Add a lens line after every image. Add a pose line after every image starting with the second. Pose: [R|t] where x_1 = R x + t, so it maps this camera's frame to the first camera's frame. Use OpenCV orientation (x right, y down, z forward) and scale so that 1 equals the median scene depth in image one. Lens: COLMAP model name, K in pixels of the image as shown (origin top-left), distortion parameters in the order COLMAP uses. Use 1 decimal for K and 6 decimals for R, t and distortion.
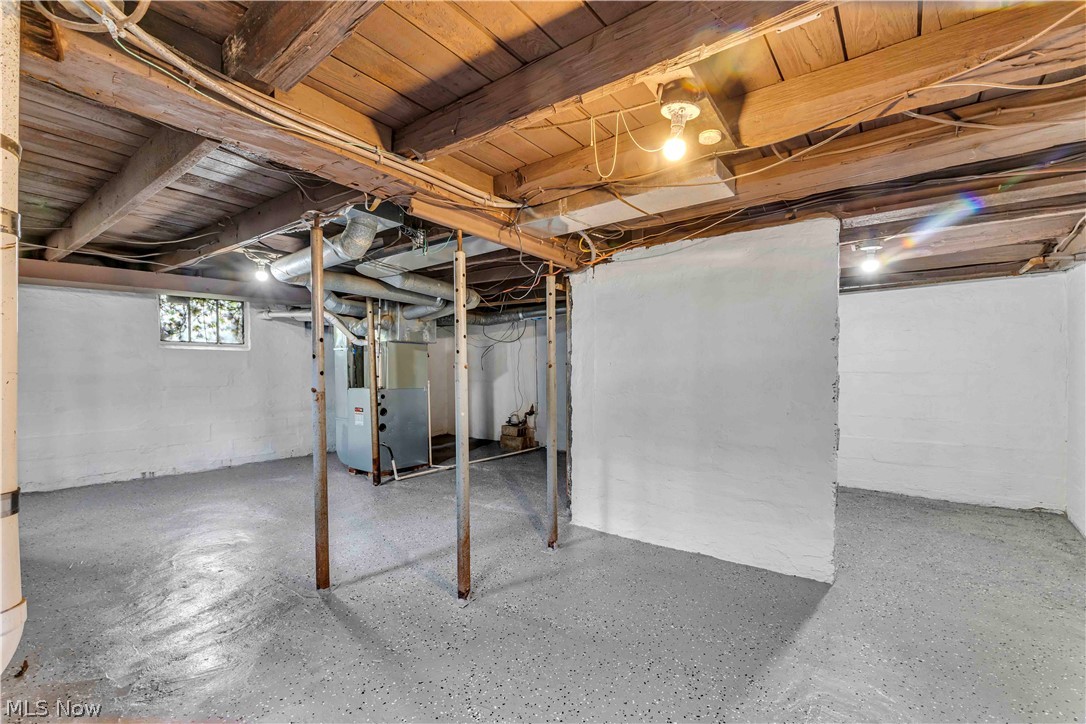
lens RADIAL K [[472.1, 0, 535.4], [0, 472.1, 370.2], [0, 0, 1]] dist [0.008612, 0.000040]
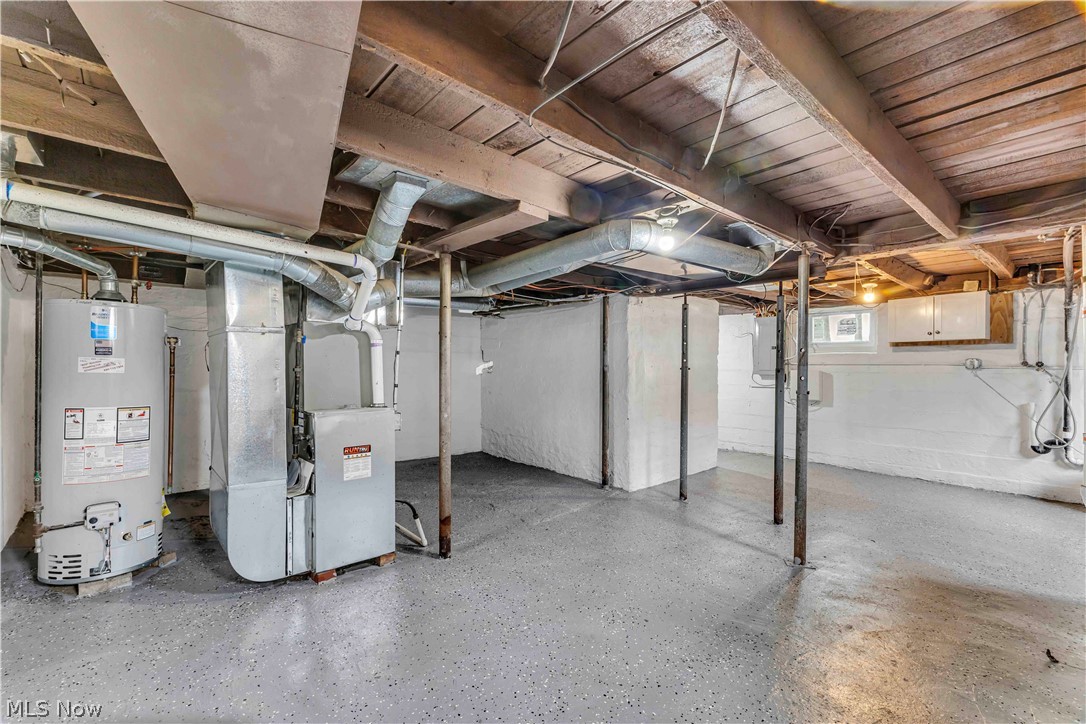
lens RADIAL K [[472.1, 0, 535.4], [0, 472.1, 370.2], [0, 0, 1]] dist [0.008612, 0.000040]
pose [[0.192583, -0.012159, 0.981205, -0.838752], [-0.009077, 0.999858, 0.014172, -0.014856], [-0.981239, -0.011635, 0.192445, 0.689603]]
